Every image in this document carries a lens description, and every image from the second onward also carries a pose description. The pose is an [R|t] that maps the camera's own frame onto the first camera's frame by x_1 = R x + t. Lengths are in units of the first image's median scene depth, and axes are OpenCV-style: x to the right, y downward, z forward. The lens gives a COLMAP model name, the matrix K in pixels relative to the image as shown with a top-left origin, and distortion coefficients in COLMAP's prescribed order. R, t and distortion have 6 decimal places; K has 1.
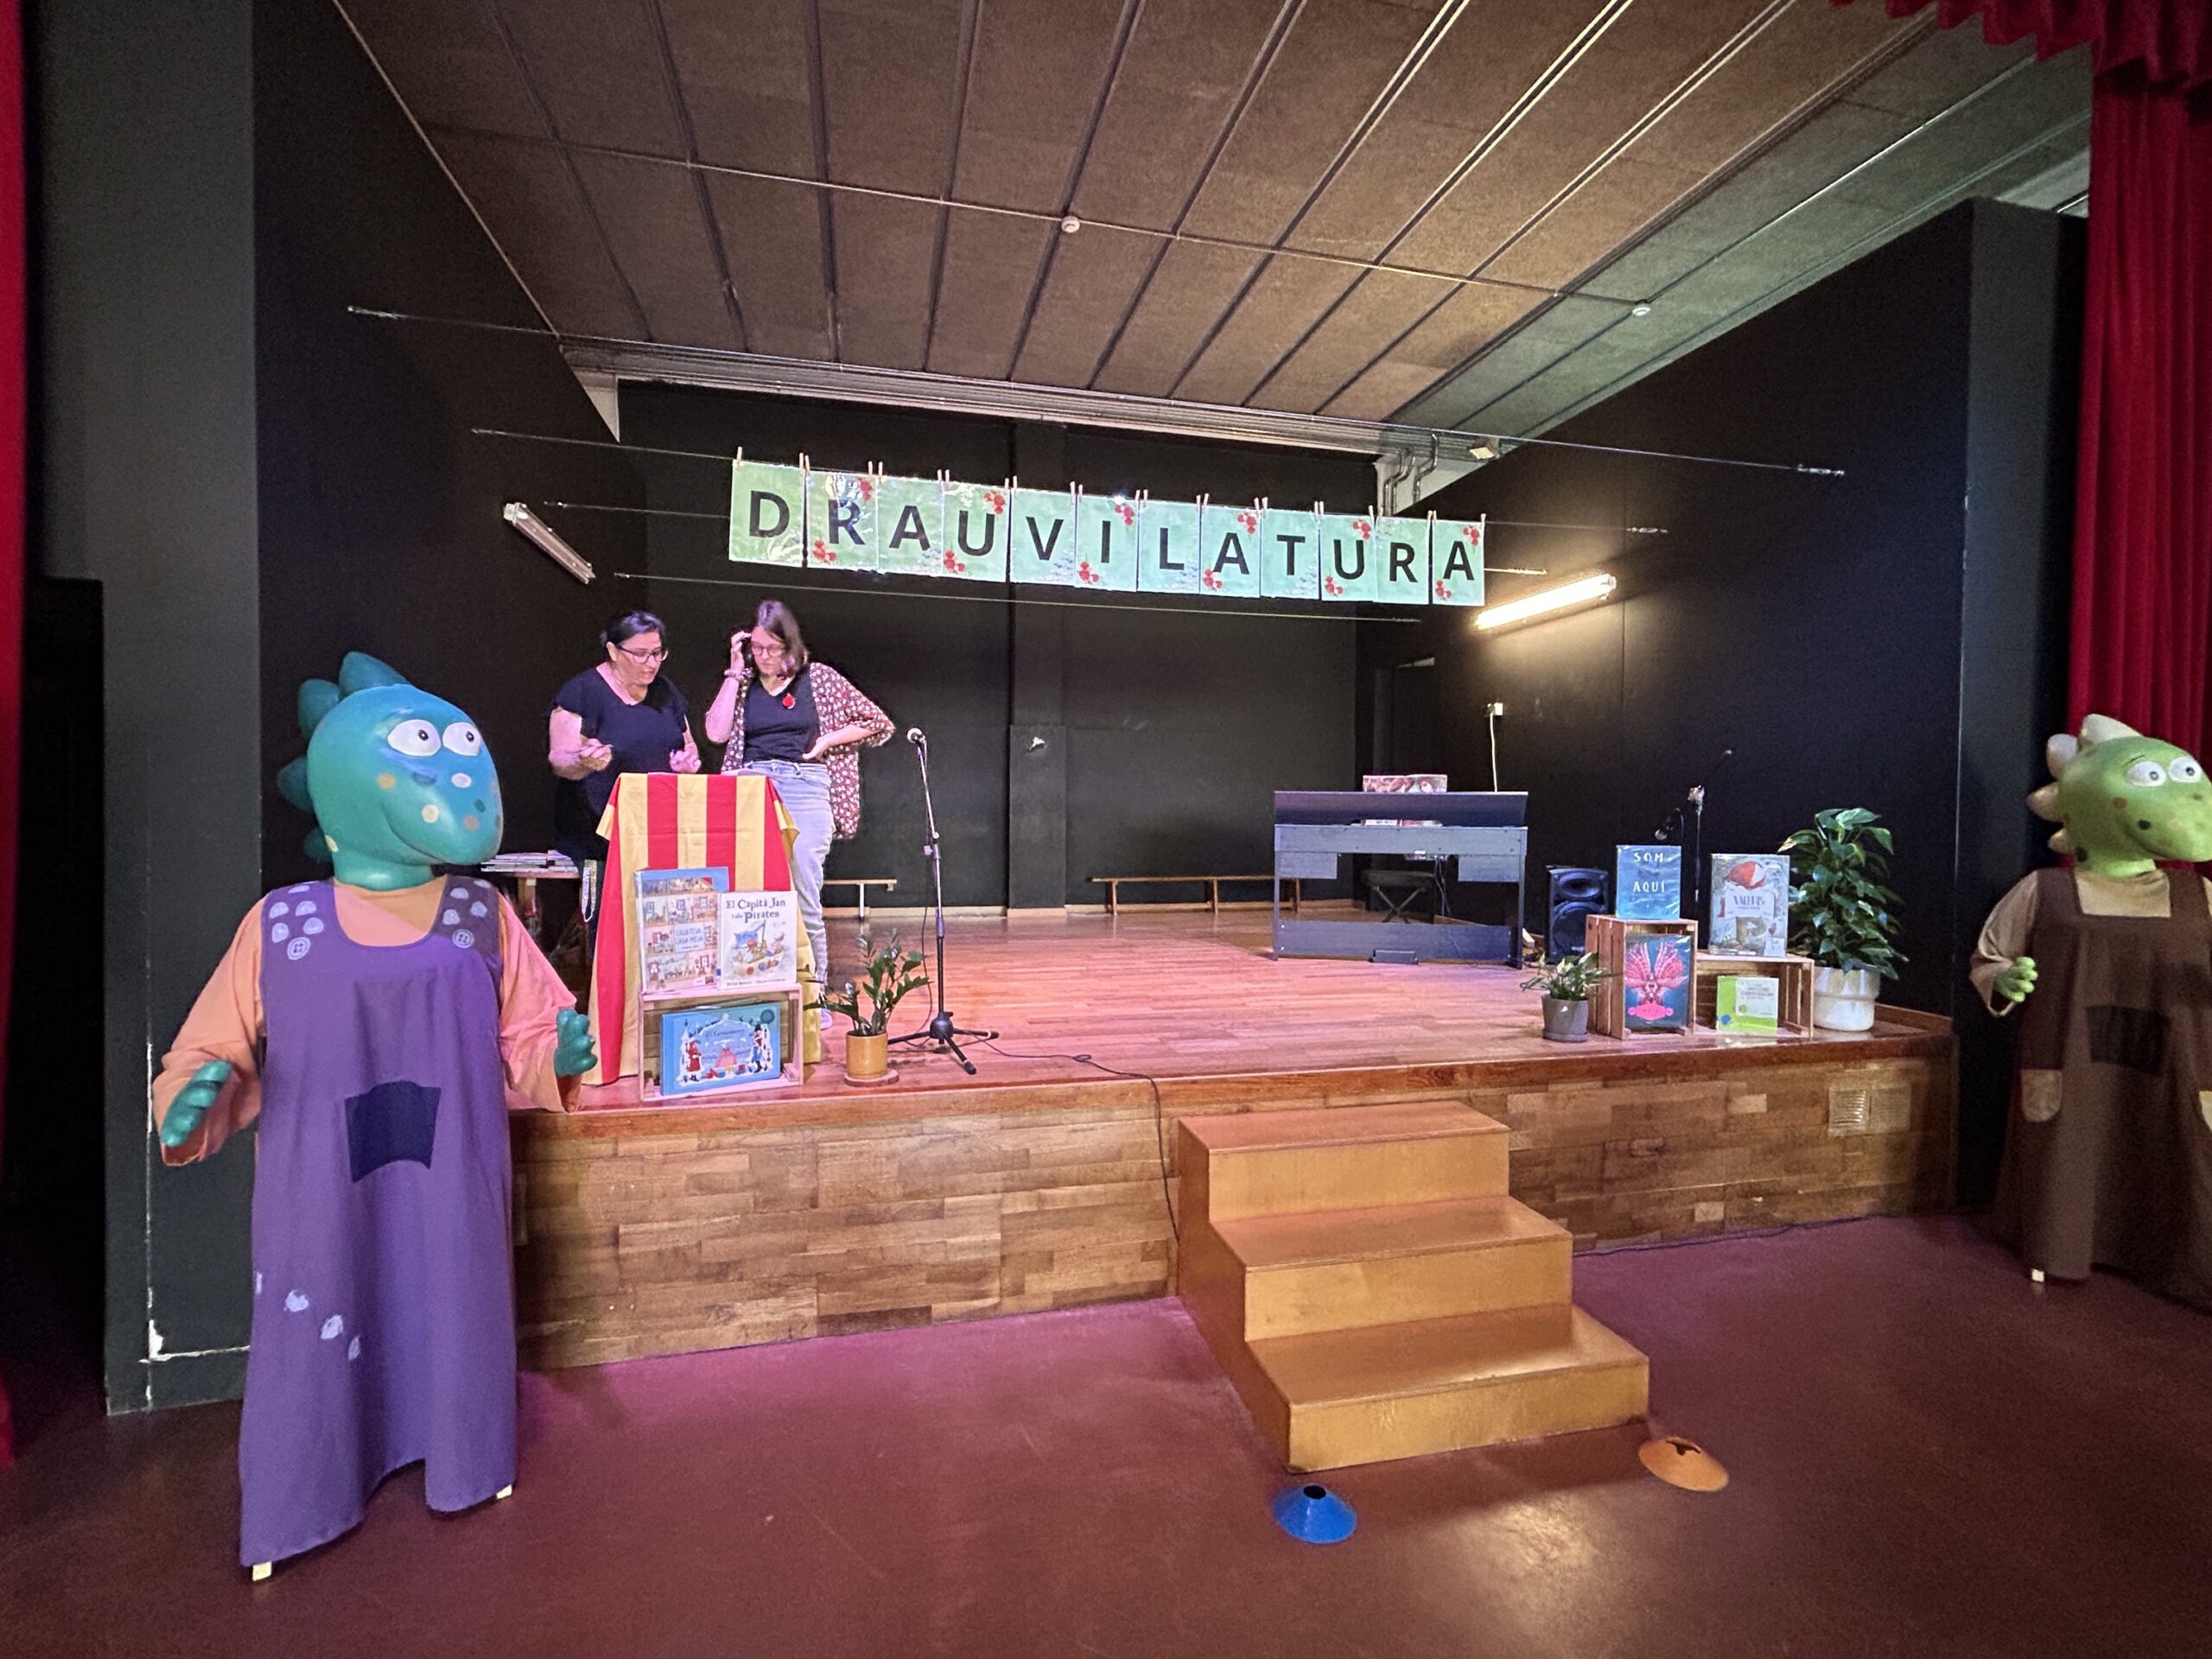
lens RADIAL K [[995.8, 0, 1100.5], [0, 995.8, 828.6], [0, 0, 1]] dist [-0.008475, 0.002828]
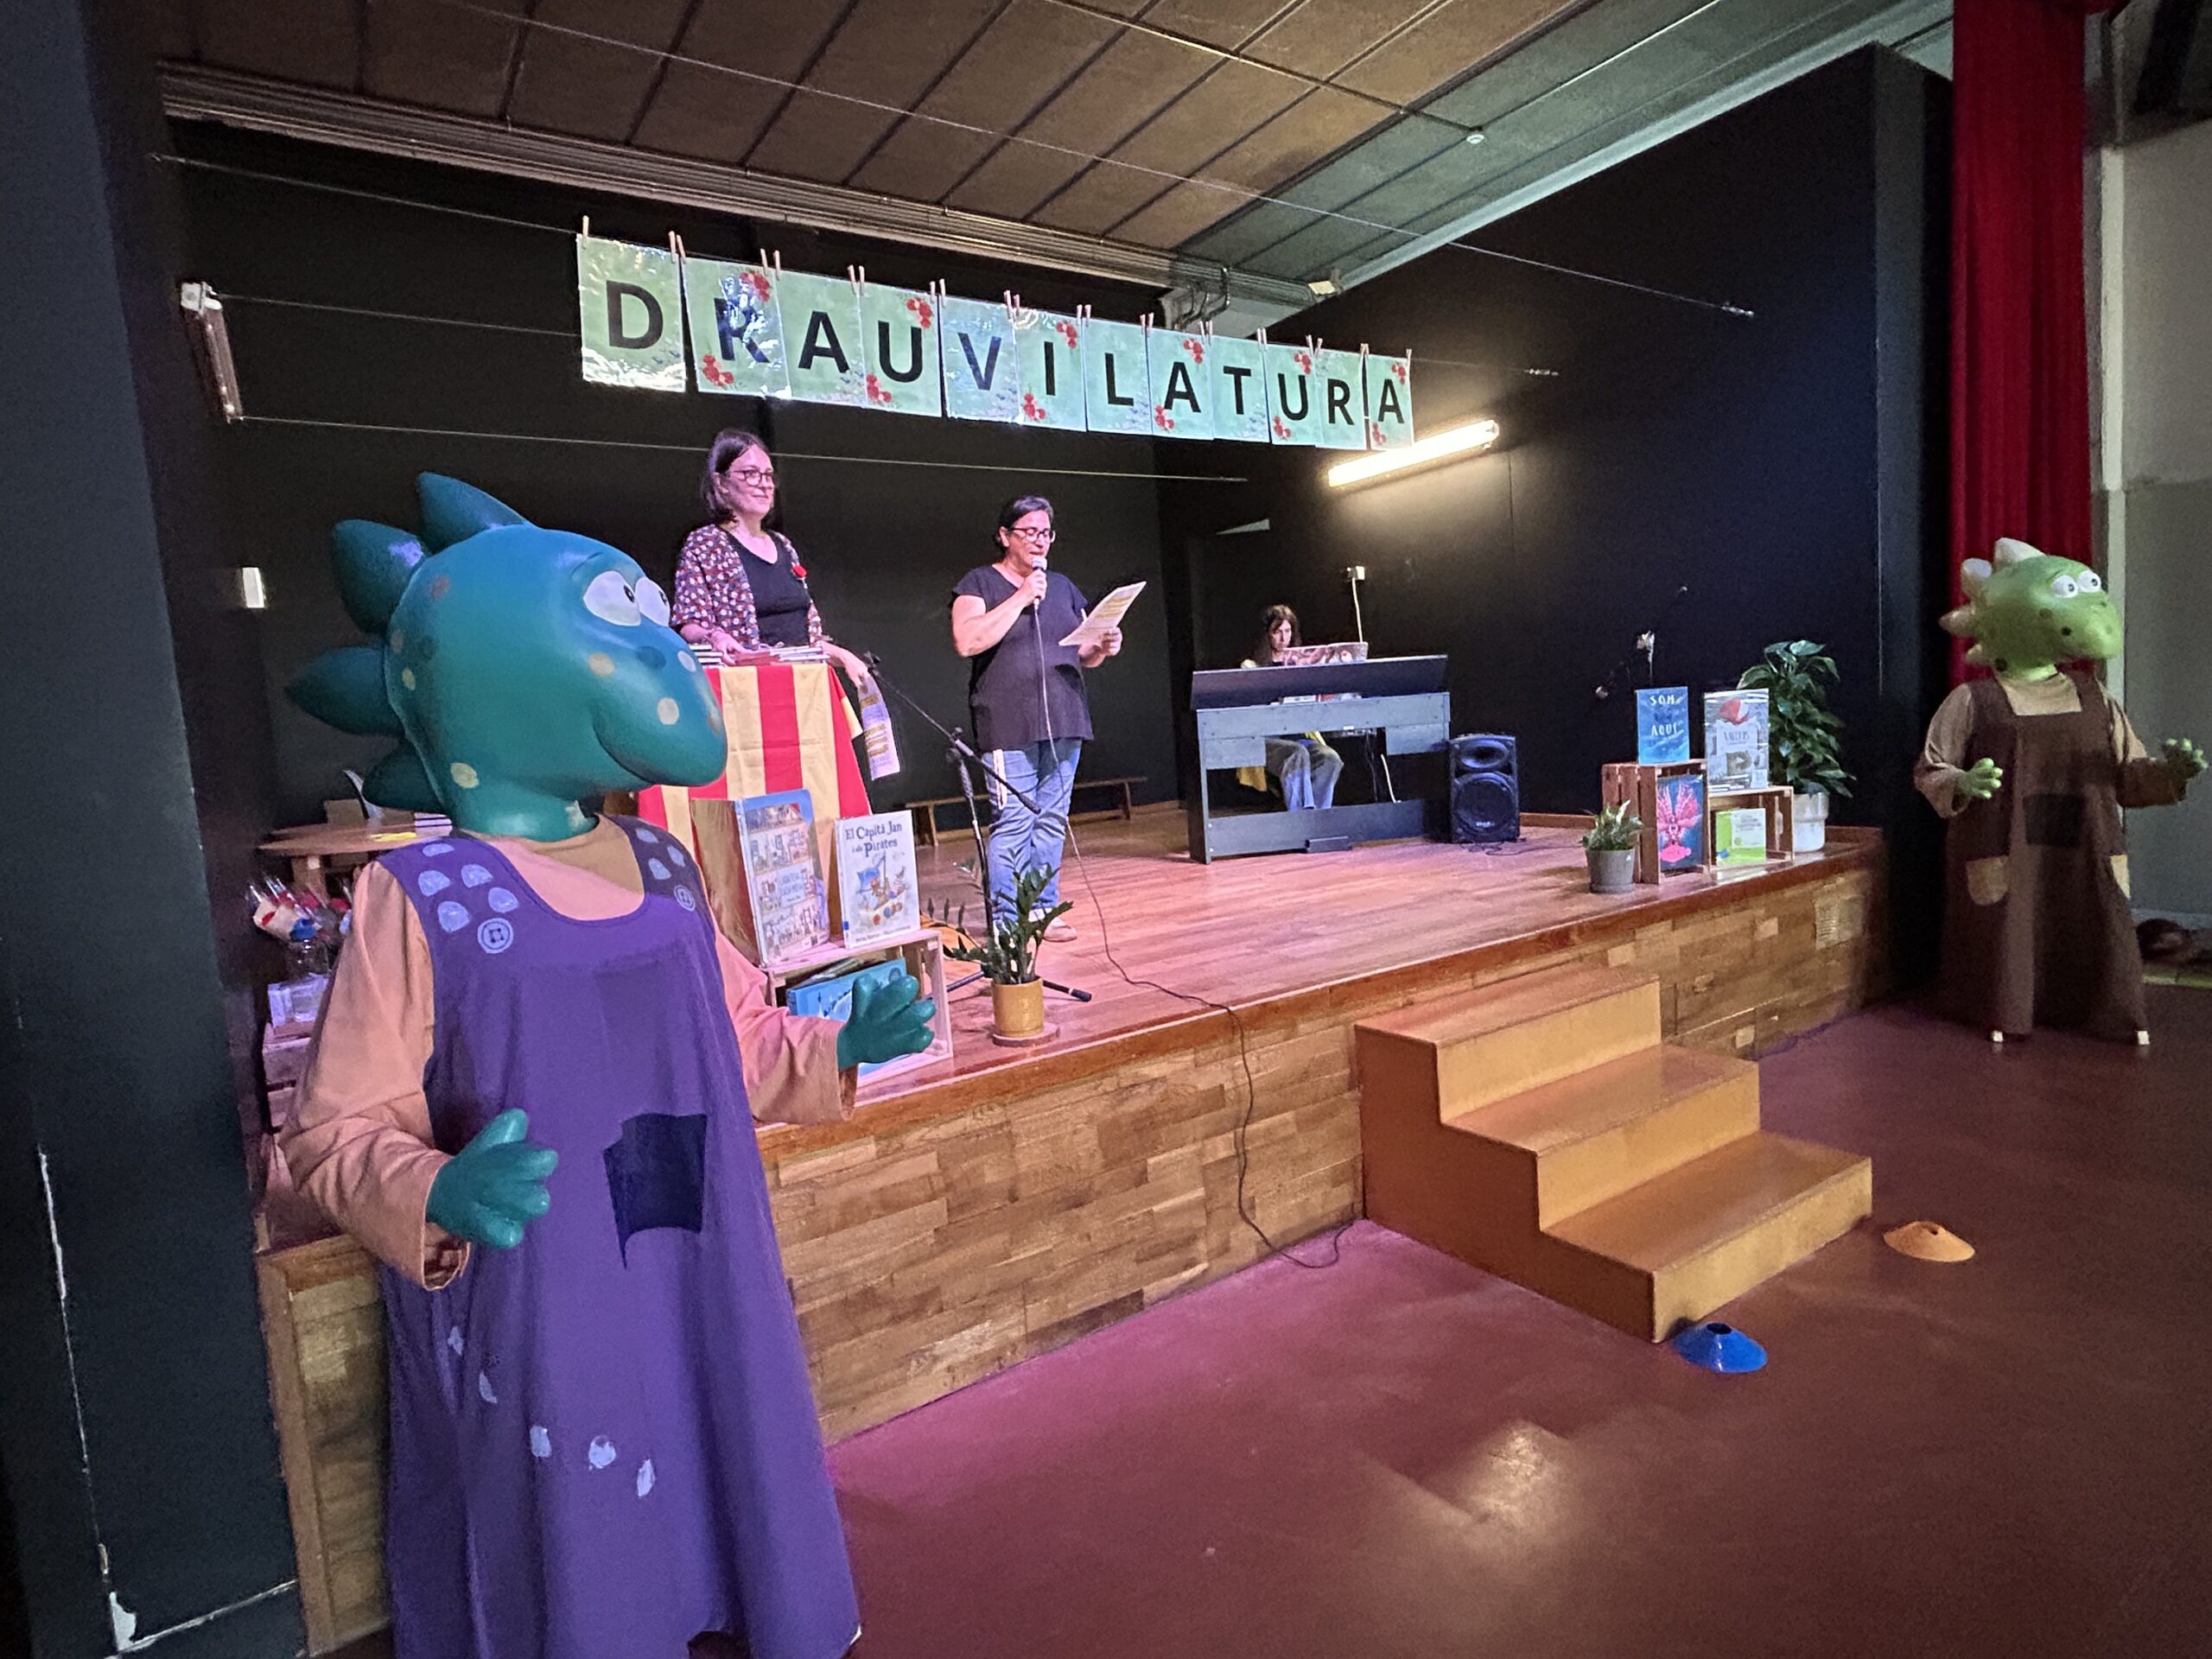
lens RADIAL K [[1171.1, 0, 1101.3], [0, 1171.1, 823.6], [0, 0, 1]] dist [-0.007387, 0.001146]
pose [[0.936315, -0.107405, 0.334332, -0.376157], [0.086879, 0.993331, 0.075802, 0.014216], [-0.340244, -0.041928, 0.939402, 0.087723]]
